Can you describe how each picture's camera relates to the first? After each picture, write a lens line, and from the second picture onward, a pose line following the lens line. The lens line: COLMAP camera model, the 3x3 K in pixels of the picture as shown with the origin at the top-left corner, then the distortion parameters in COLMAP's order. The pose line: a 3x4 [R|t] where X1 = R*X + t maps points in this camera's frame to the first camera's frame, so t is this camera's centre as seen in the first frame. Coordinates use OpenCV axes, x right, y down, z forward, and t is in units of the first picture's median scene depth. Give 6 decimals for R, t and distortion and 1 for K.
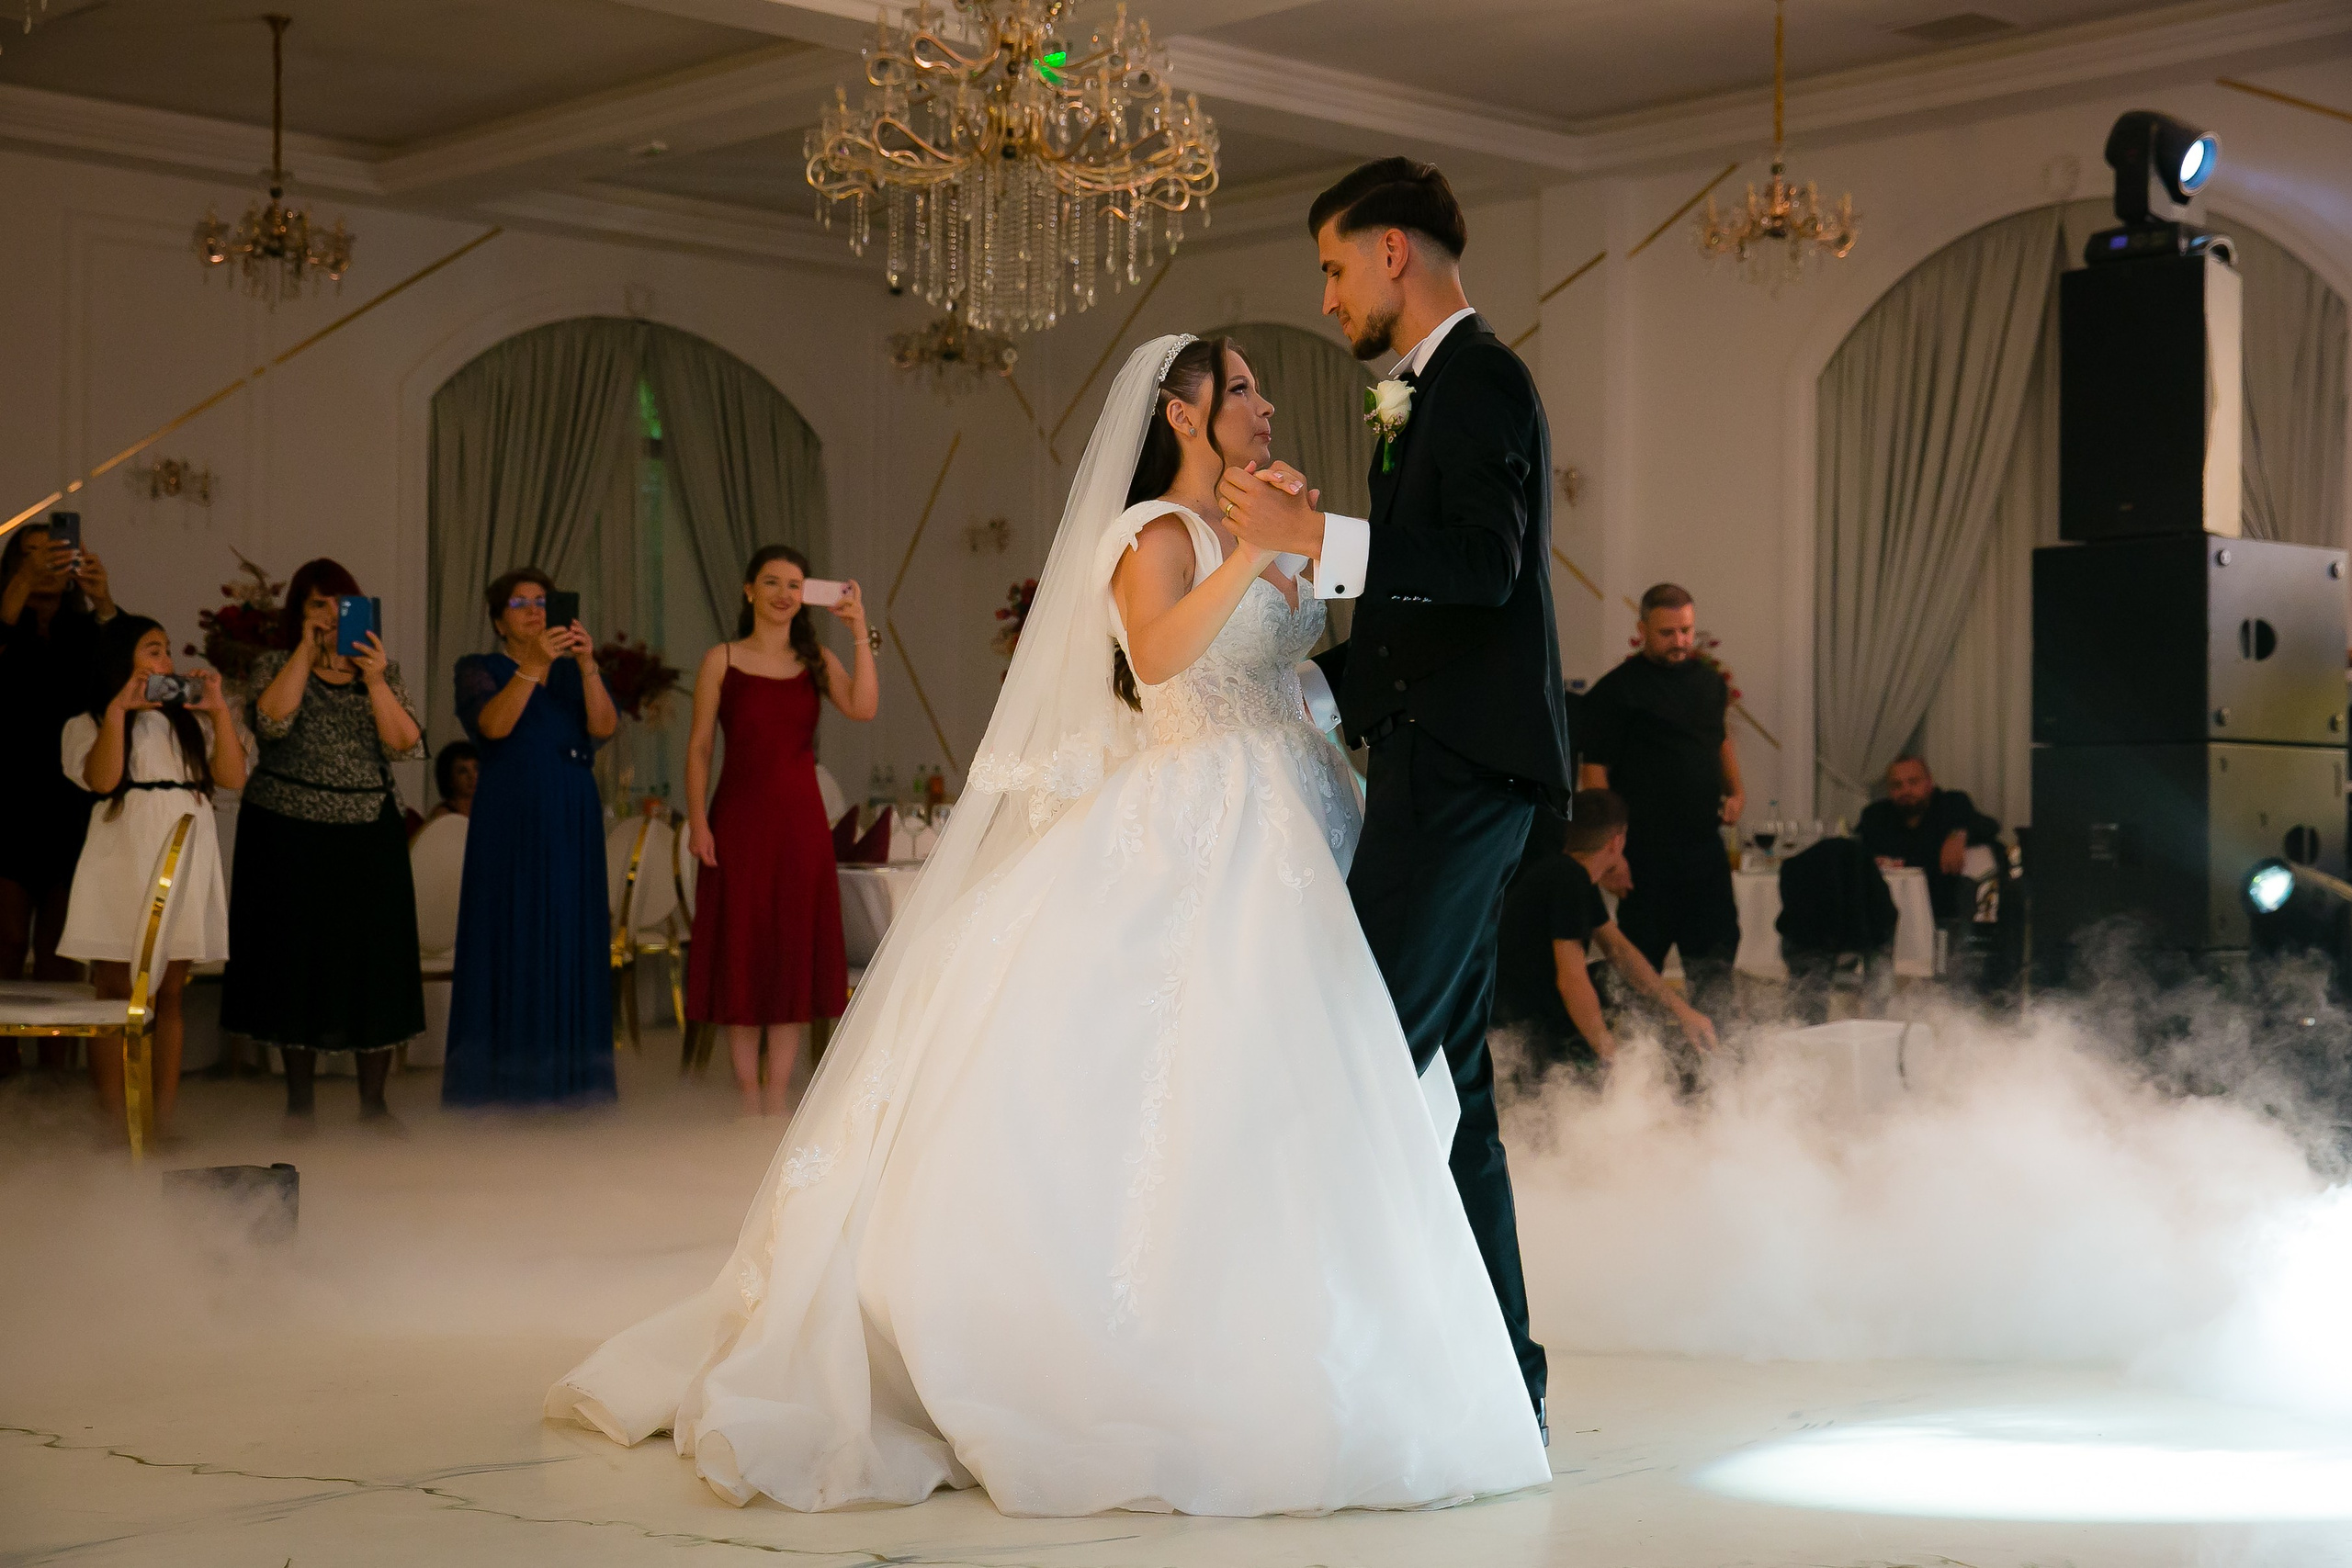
lens RADIAL K [[3500.4, 0, 1173.0], [0, 3500.4, 786.8], [0, 0, 1]] dist [0.105563, 0.000000]
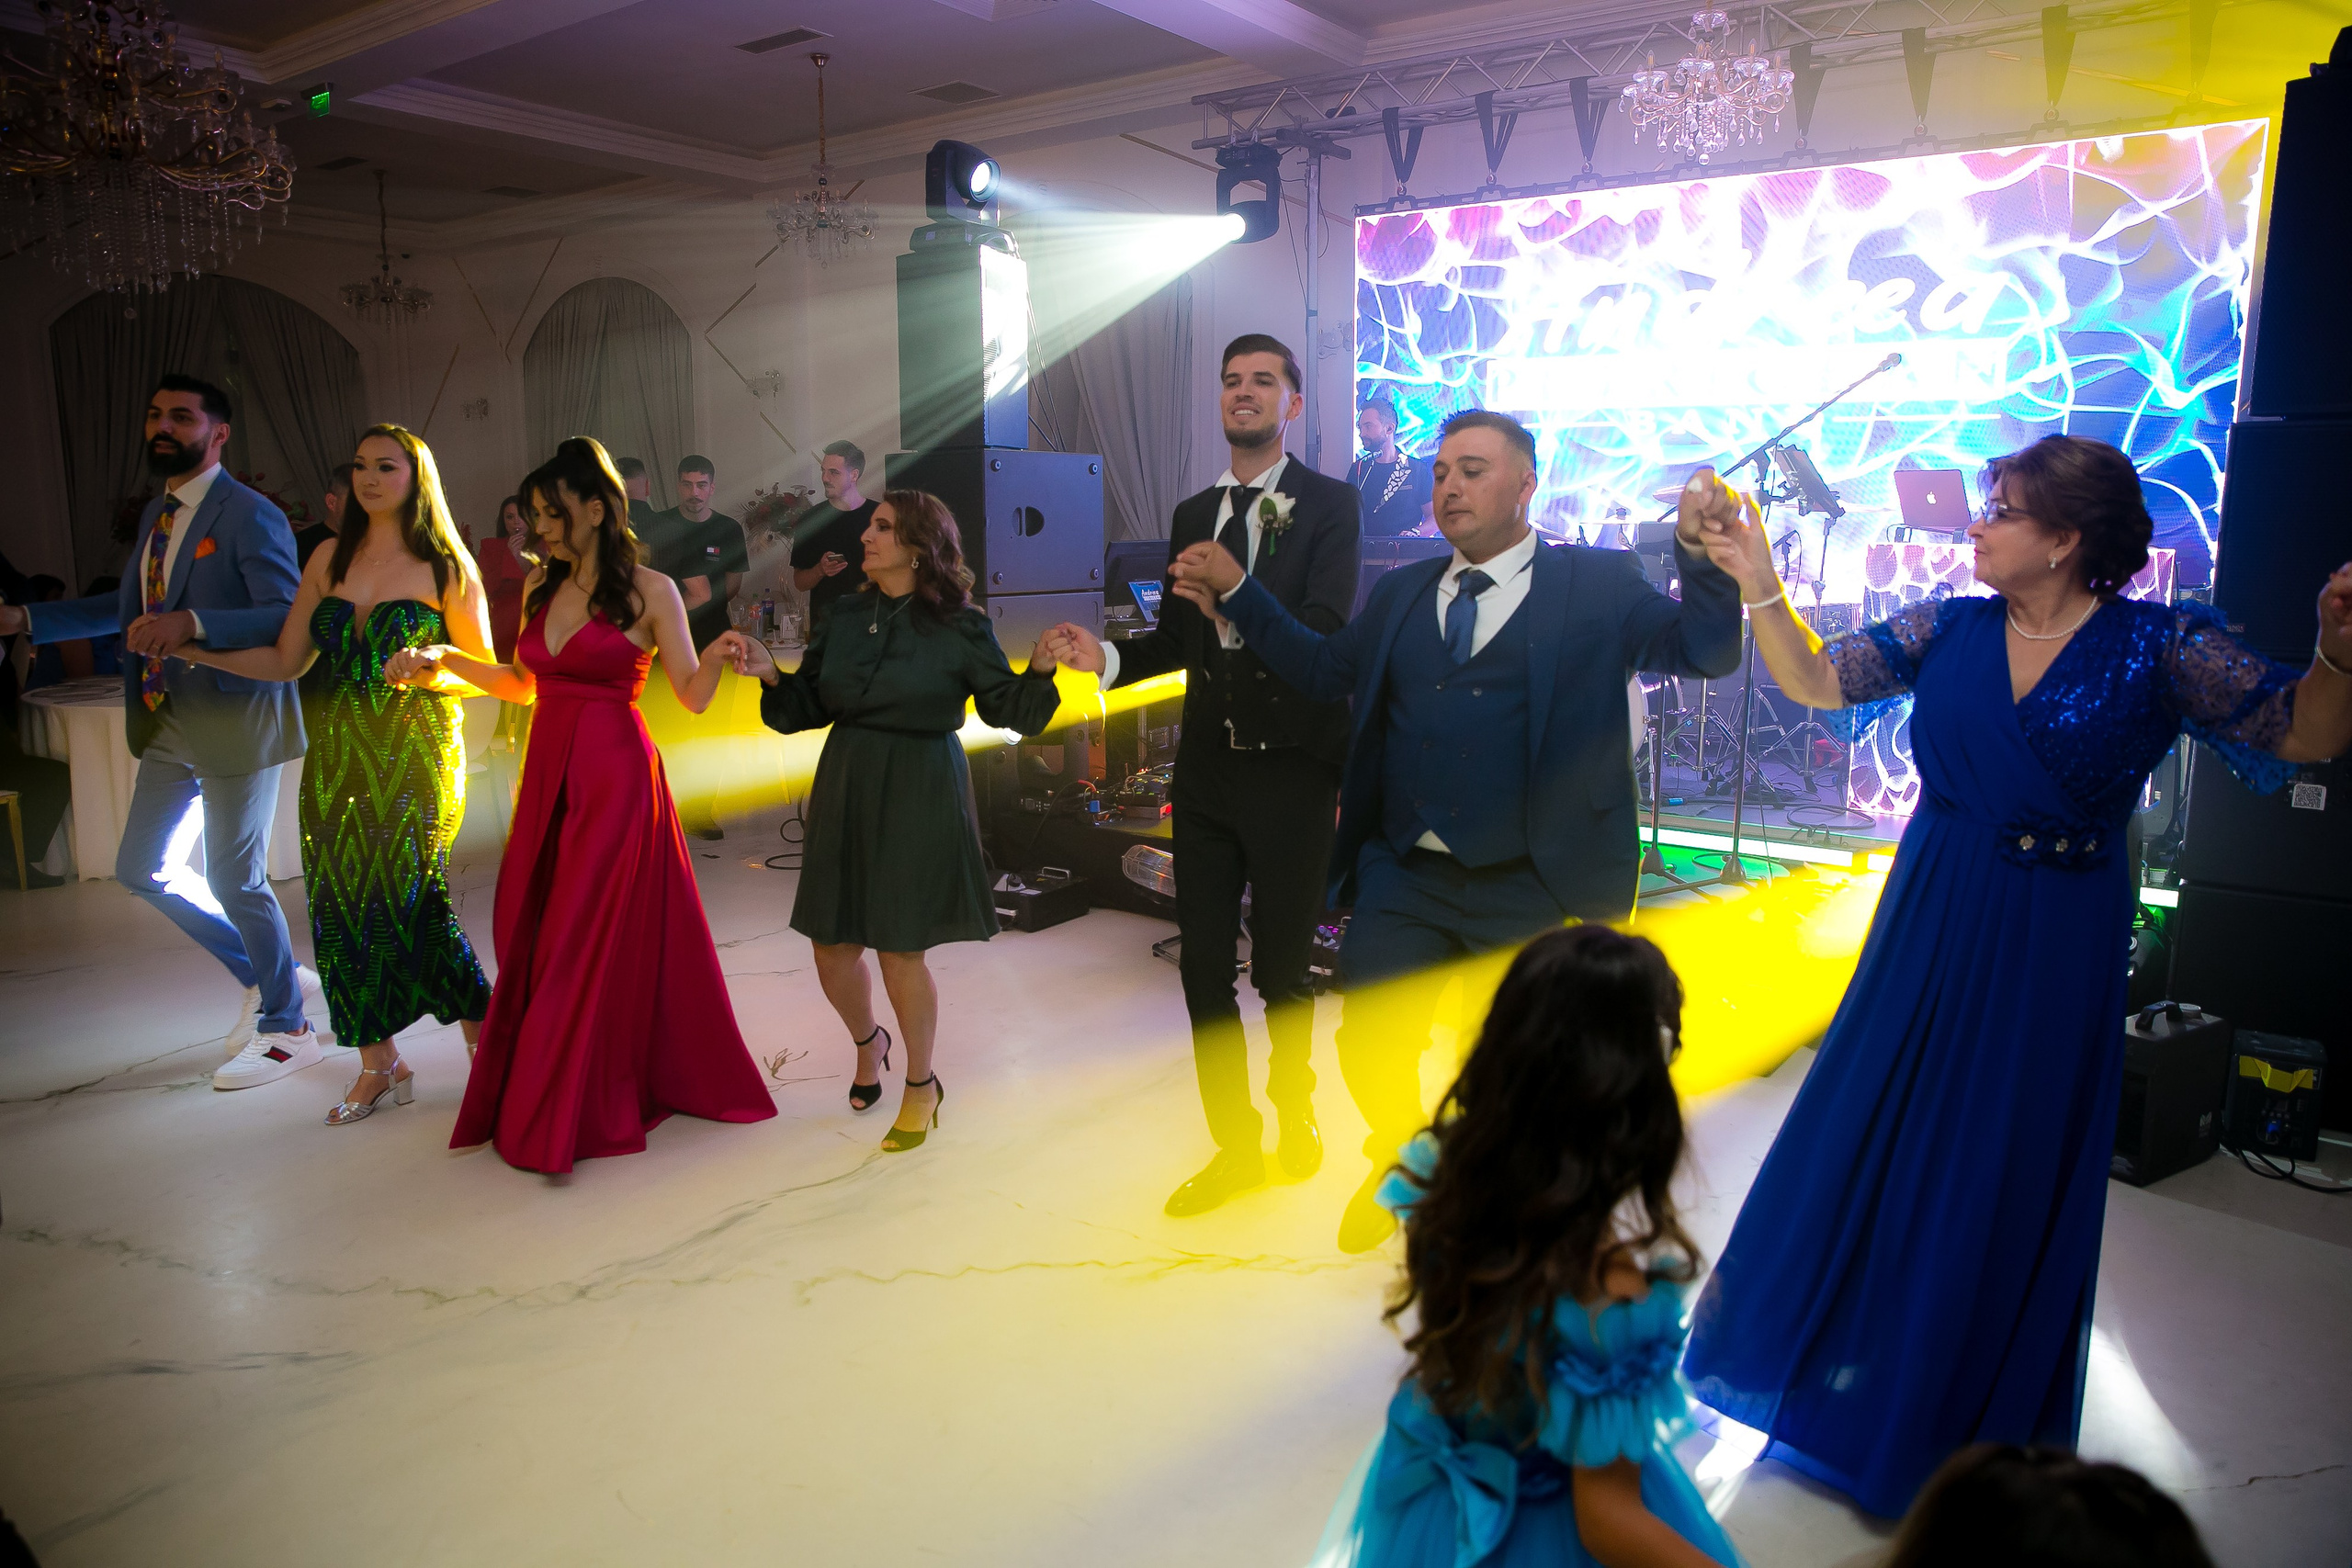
lens RADIAL K [[1681.8, 0, 1163.7], [0, 1681.8, 778.0], [0, 0, 1]] dist [-0.082045, 0.061241]
pose [[0.985357, -0.033670, 0.167145, 0.237004], [0.005909, 0.986463, 0.163880, -0.048705], [-0.170400, -0.160493, 0.972217, 0.301692]]
